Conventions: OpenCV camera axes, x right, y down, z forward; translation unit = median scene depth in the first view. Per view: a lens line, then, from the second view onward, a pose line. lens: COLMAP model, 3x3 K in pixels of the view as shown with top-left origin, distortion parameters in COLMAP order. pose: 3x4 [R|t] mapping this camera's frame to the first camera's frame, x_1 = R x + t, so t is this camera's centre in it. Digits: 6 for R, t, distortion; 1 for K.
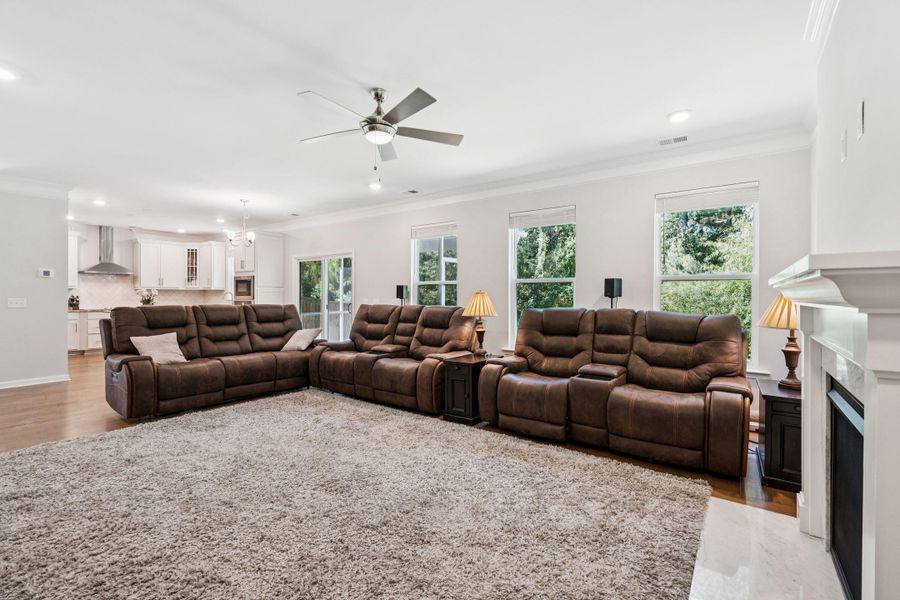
lens RADIAL K [[405.9, 0, 444.6], [0, 405.9, 302.1], [0, 0, 1]] dist [-0.001373, -0.000087]
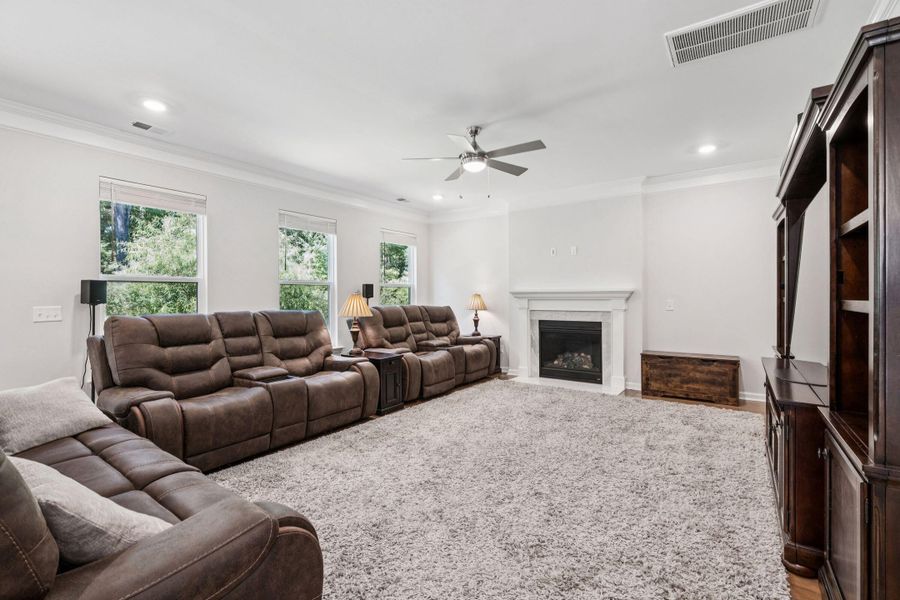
lens RADIAL K [[405.9, 0, 444.4], [0, 405.9, 297.2], [0, 0, 1]] dist [-0.001373, -0.000087]
pose [[-0.010956, 0.002384, 0.999937, -0.948830], [0.025969, 0.999661, -0.002099, -0.004510], [-0.999603, 0.025944, -0.011014, 0.778060]]
